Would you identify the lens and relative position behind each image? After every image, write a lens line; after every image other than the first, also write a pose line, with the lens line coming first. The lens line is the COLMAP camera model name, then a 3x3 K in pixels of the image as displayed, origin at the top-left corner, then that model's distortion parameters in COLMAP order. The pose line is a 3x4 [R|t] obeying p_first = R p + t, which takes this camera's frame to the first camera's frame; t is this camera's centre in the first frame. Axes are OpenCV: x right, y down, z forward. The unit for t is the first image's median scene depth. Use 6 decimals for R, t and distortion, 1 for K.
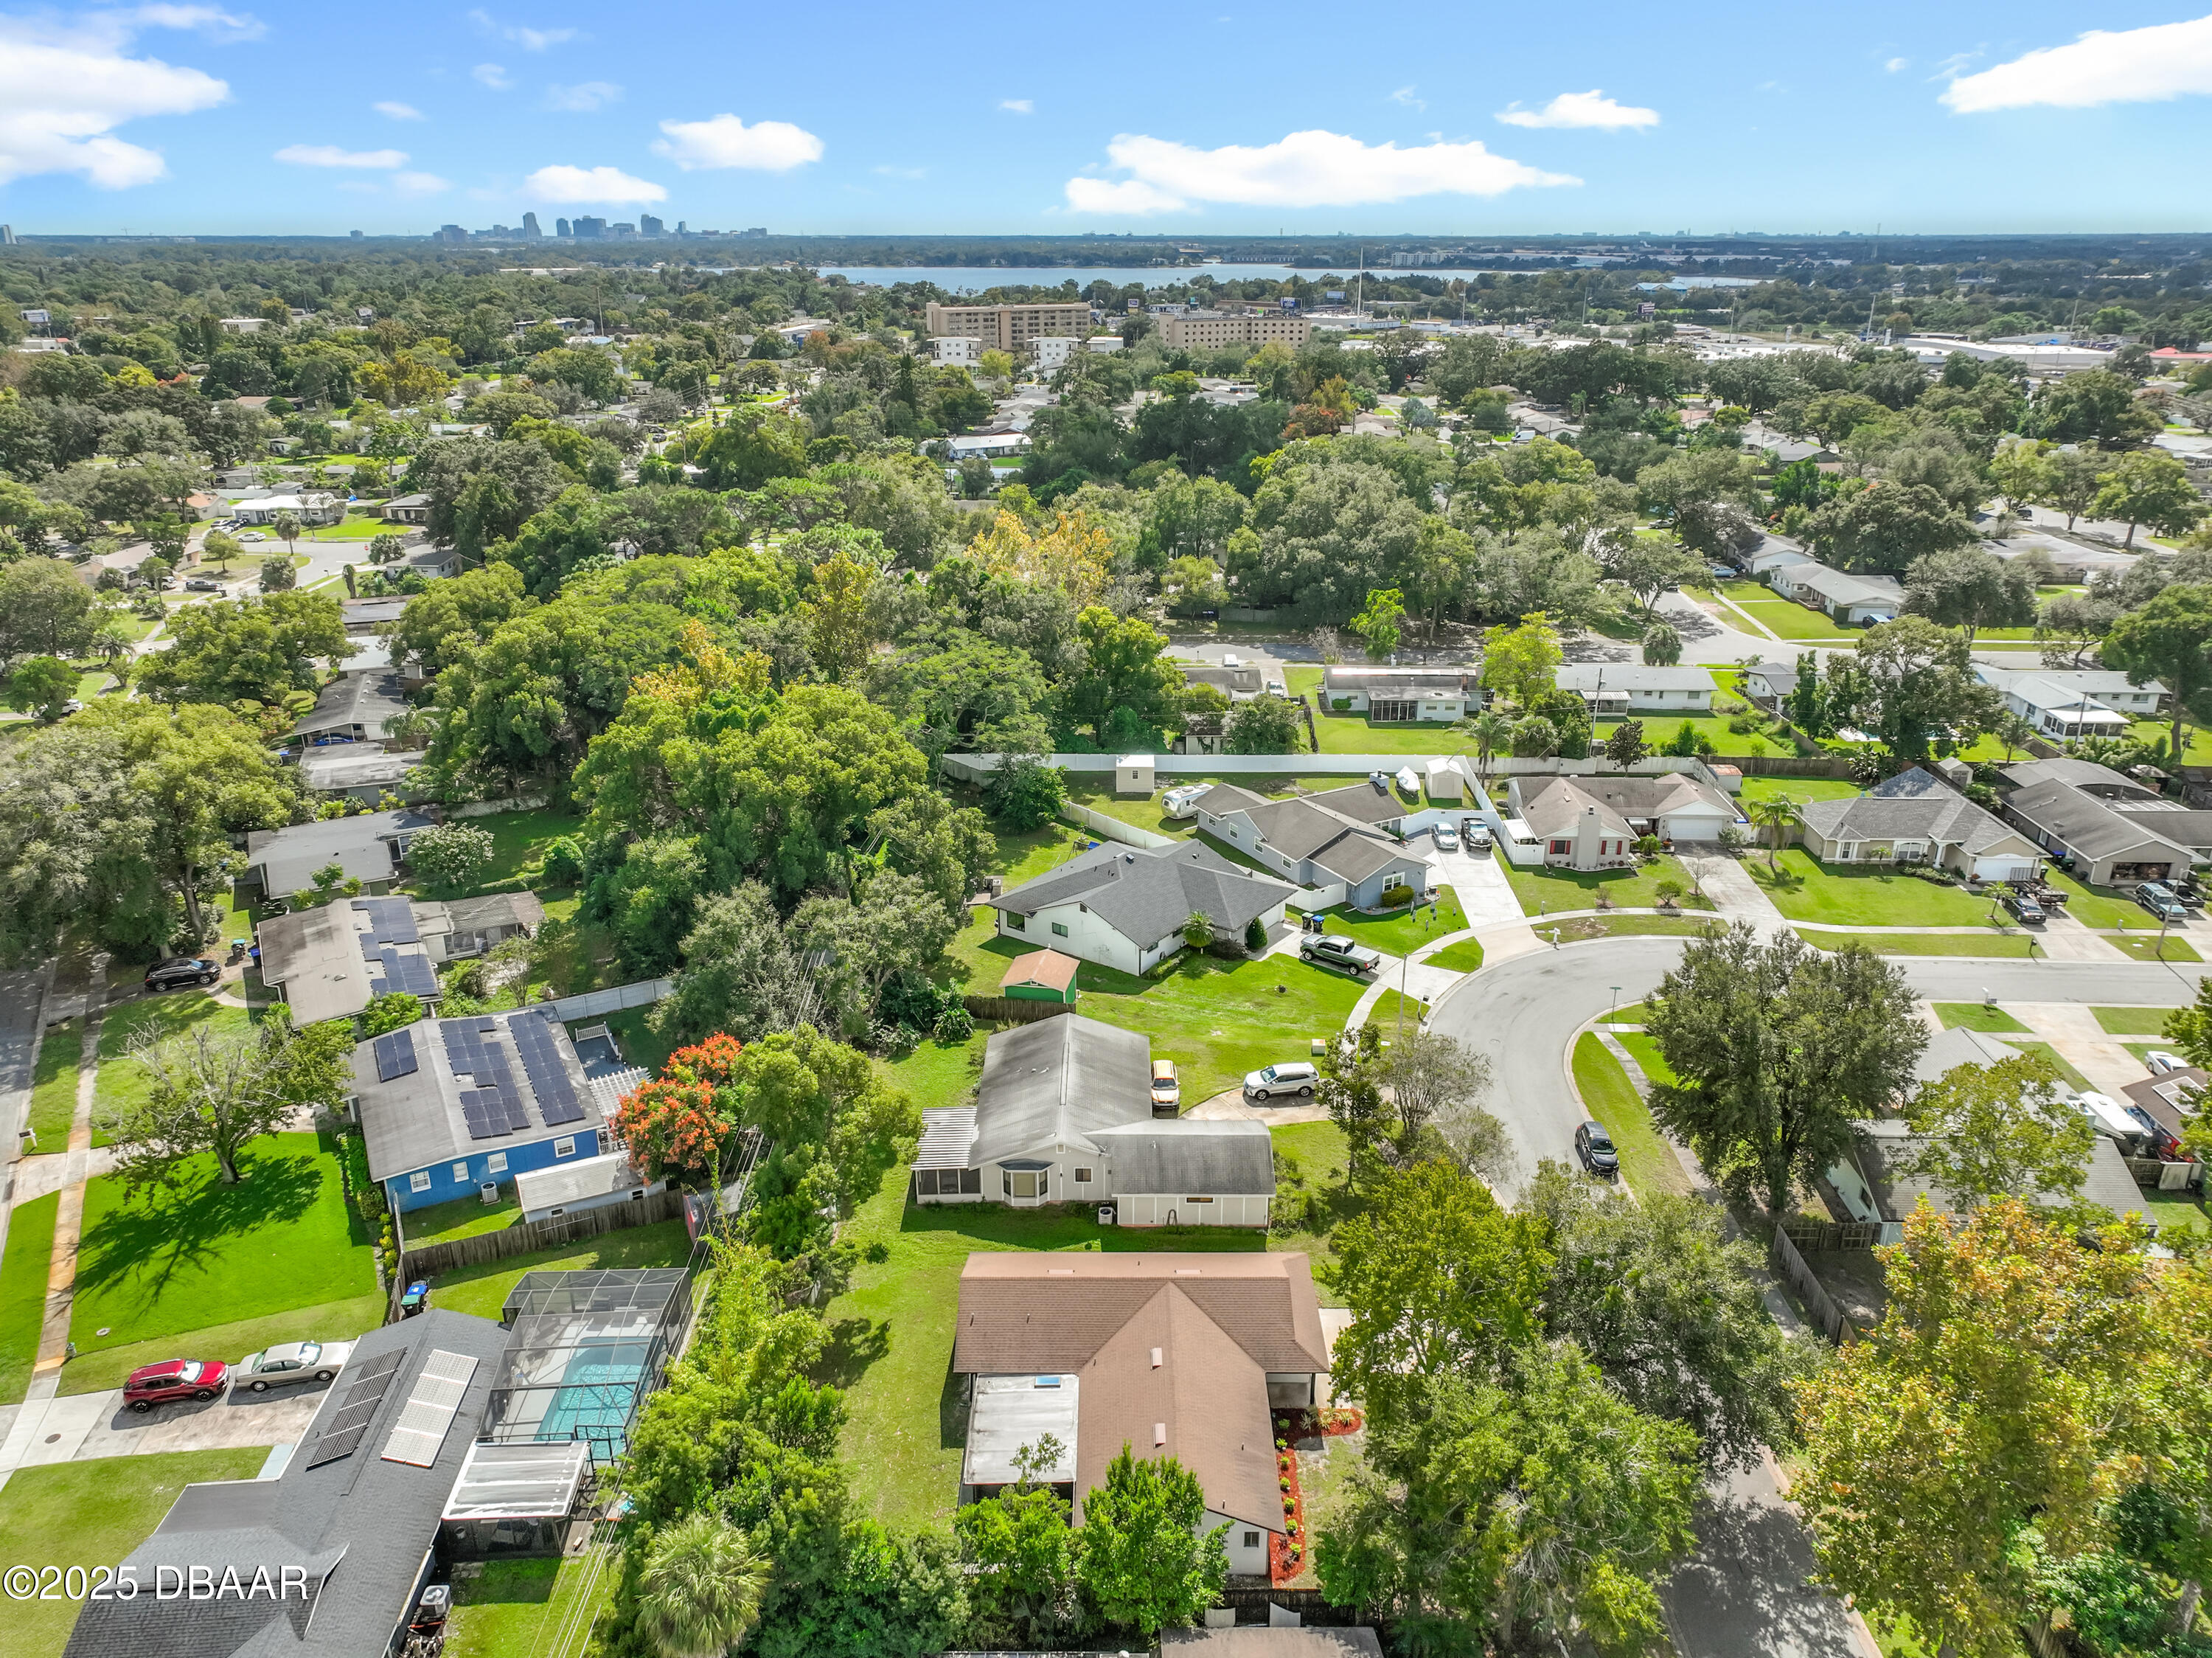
lens RADIAL K [[1643.1, 0, 1106.0], [0, 1643.1, 829.0], [0, 0, 1]] dist [-0.015356, -0.001721]
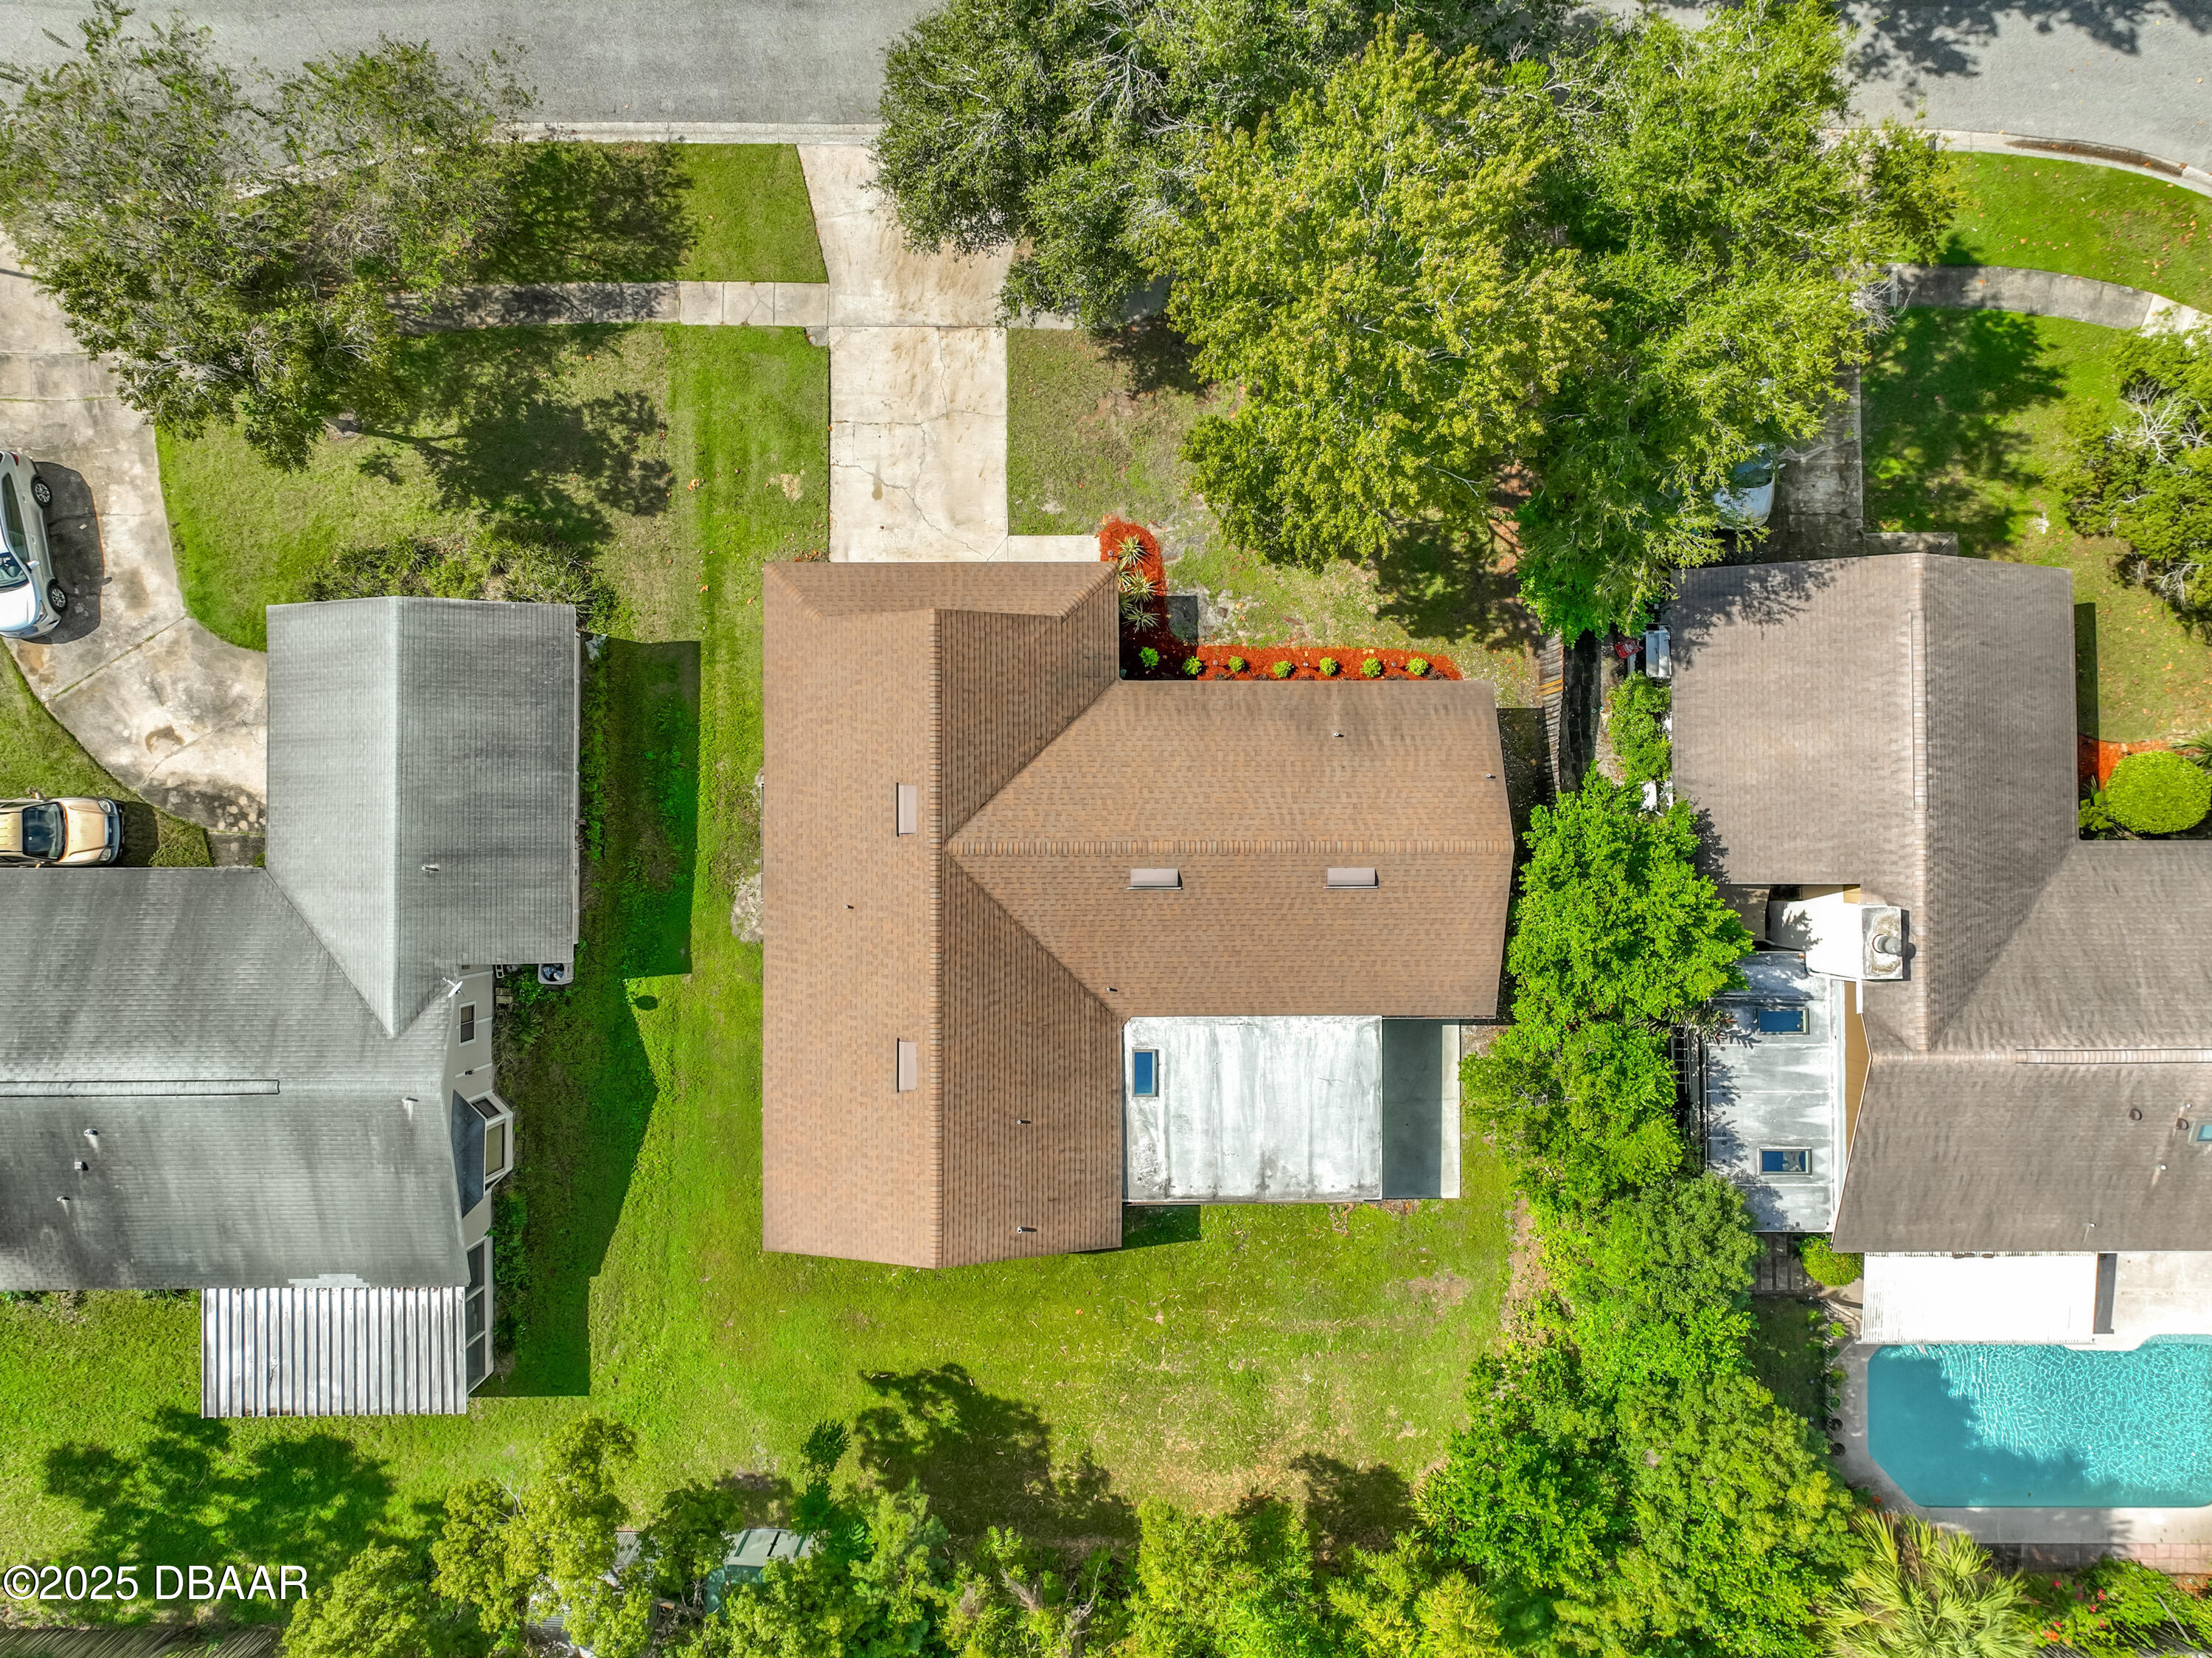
lens RADIAL K [[1569.9, 0, 1117.4], [0, 1569.9, 820.6], [0, 0, 1]] dist [-0.005250, 0.023972]
pose [[-0.004943, -0.999620, 0.027129, 0.032227], [0.329741, 0.023982, 0.943767, -0.154516], [-0.944059, 0.013611, 0.329497, 0.760372]]
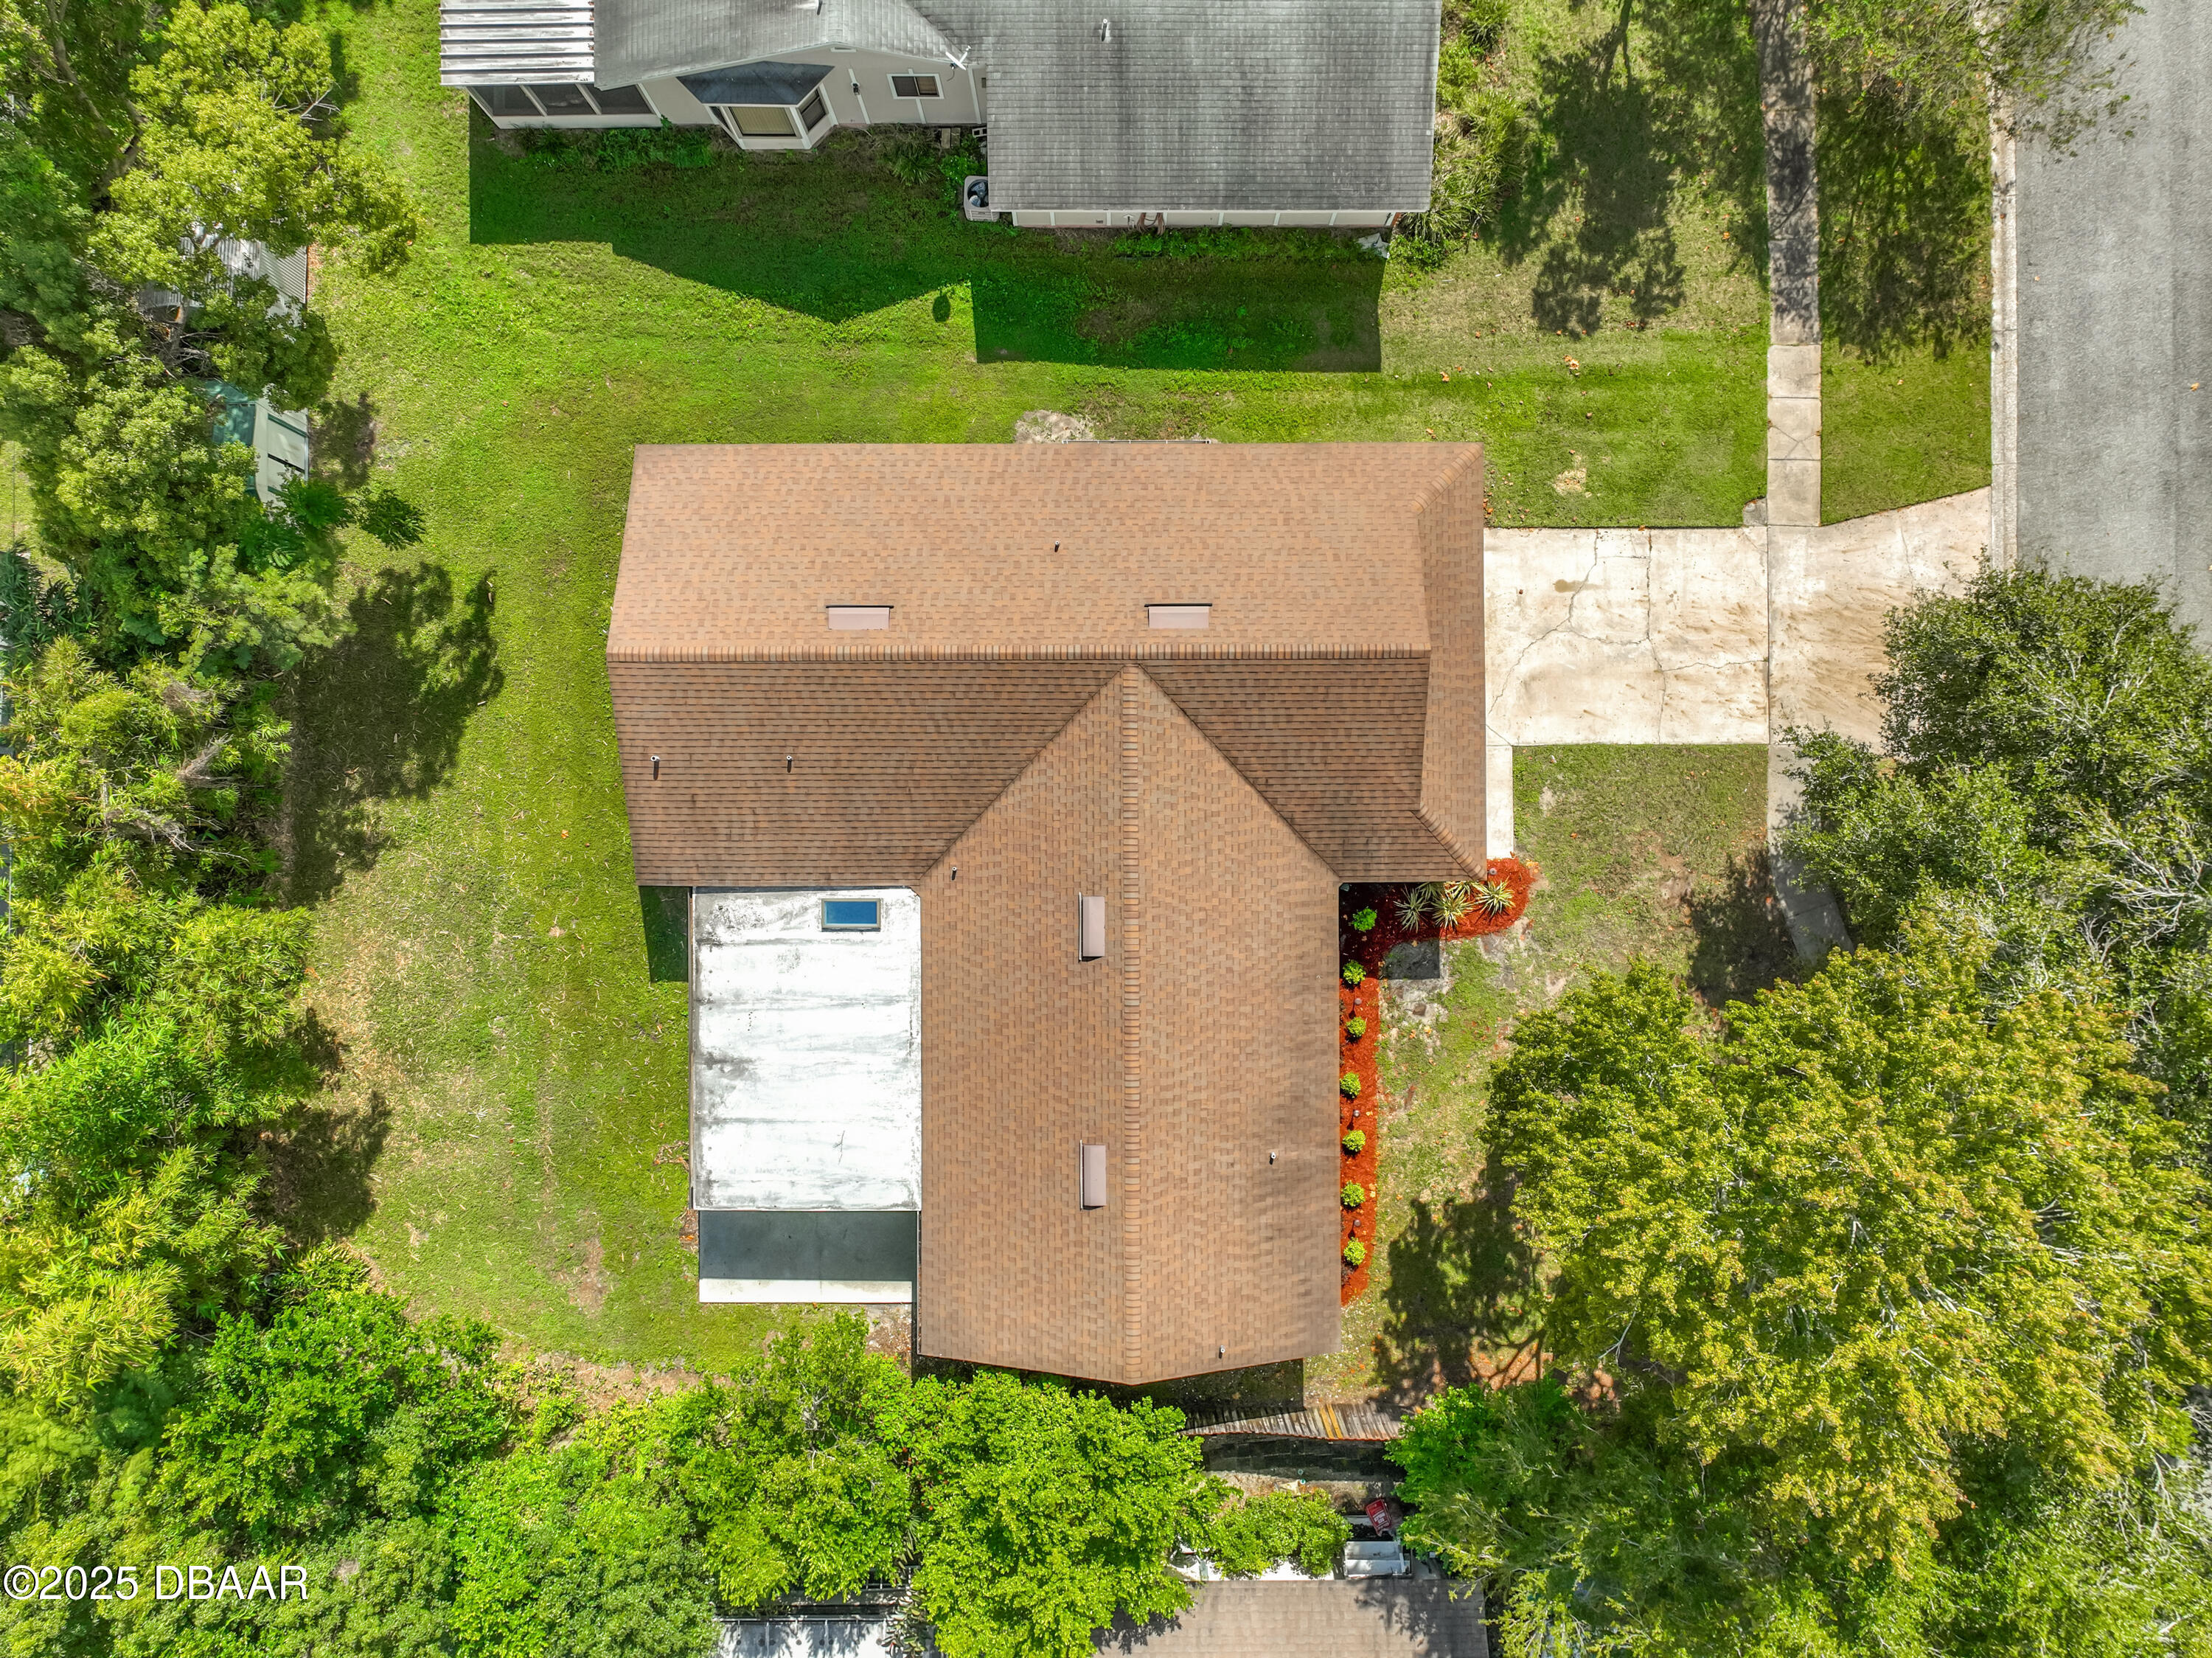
lens RADIAL K [[1569.9, 0, 1117.4], [0, 1569.9, 820.6], [0, 0, 1]] dist [-0.005250, 0.023972]
pose [[0.999959, -0.005371, 0.007301, 0.030979], [-0.004835, 0.365266, 0.930891, -0.065245], [-0.007666, -0.930888, 0.365225, 0.791605]]
